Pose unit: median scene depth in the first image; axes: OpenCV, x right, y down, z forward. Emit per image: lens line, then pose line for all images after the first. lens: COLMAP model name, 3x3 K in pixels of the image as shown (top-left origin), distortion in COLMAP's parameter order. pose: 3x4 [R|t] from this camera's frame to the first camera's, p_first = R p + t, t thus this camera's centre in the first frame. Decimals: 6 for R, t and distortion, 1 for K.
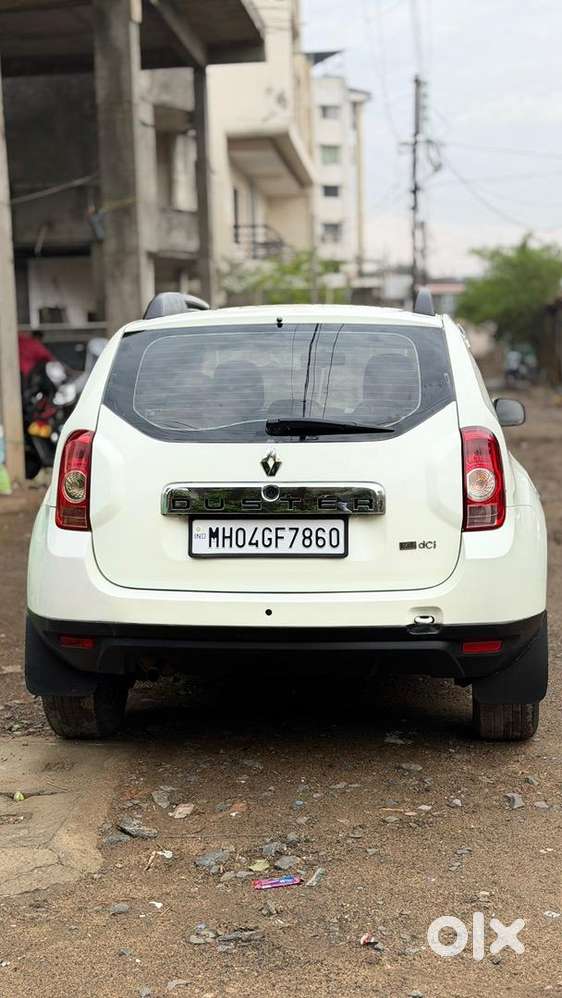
lens RADIAL K [[1373.8, 0, 278.7], [0, 1373.8, 505.8], [0, 0, 1]] dist [0.142042, 0.000000]
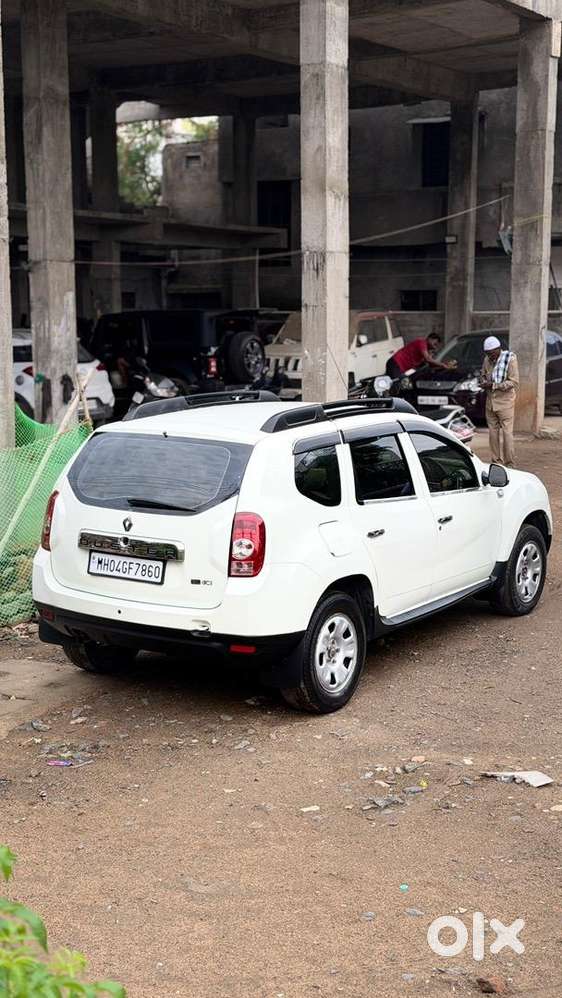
lens RADIAL K [[1373.8, 0, 282.3], [0, 1373.8, 499.6], [0, 0, 1]] dist [0.142042, 0.000000]
pose [[0.890047, 0.087900, -0.447314, 0.906780], [-0.068529, 0.995883, 0.059340, -0.172128], [0.450688, -0.022161, 0.892406, -0.409468]]
